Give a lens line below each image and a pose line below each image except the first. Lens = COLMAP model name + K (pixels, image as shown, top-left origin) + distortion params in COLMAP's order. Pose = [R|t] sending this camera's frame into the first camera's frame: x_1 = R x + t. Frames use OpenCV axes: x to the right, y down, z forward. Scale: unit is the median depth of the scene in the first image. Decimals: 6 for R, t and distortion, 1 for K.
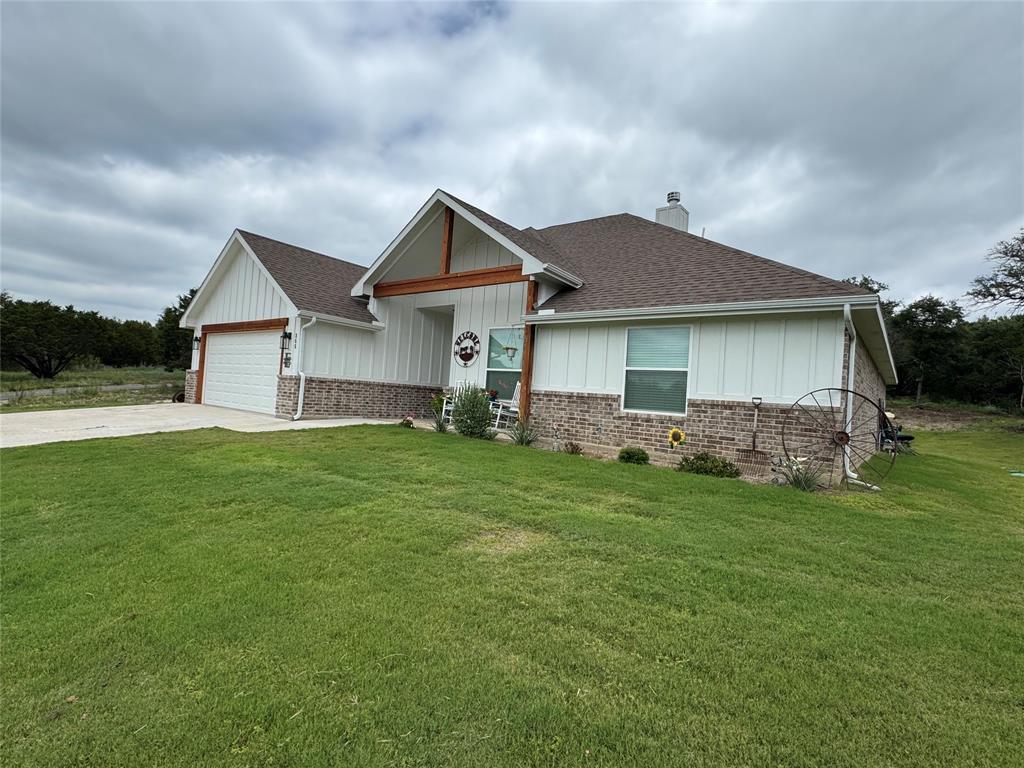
lens RADIAL K [[507.1, 0, 513.2], [0, 507.1, 377.6], [0, 0, 1]] dist [-0.003753, -0.000370]
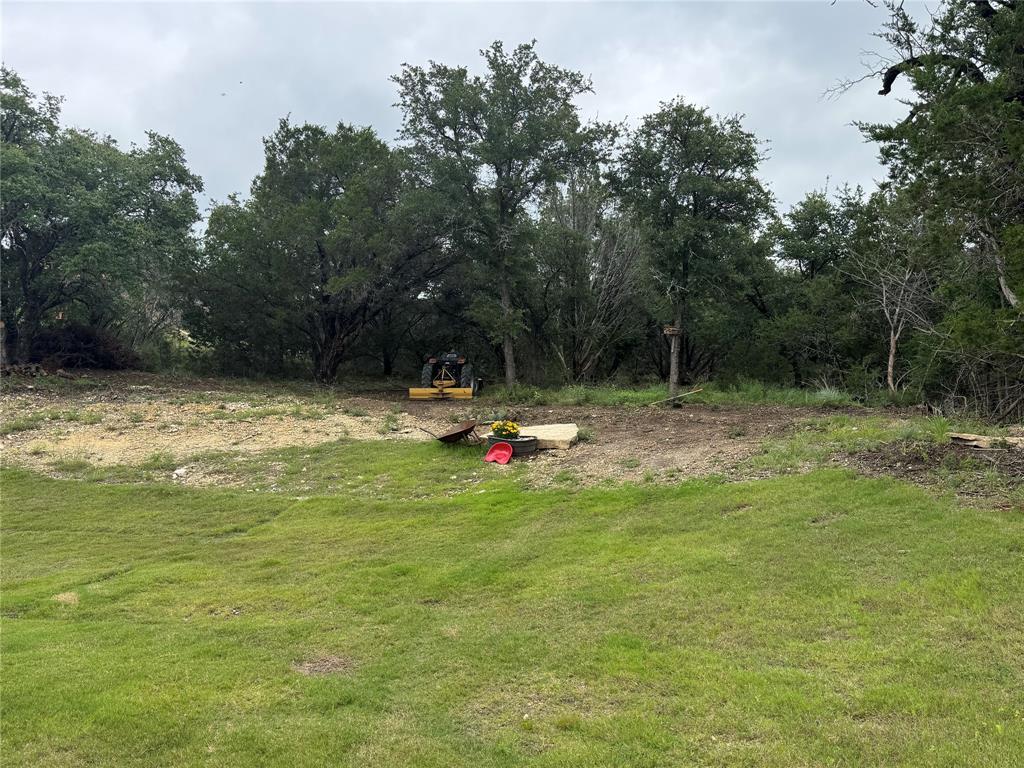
lens RADIAL K [[834.8, 0, 511.7], [0, 834.8, 386.2], [0, 0, 1]] dist [0.004526, -0.000387]
pose [[0.928143, -0.055625, 0.368044, 0.467385], [0.060217, 0.998185, -0.000993, 0.038531], [-0.367321, 0.023084, 0.929808, 0.476498]]
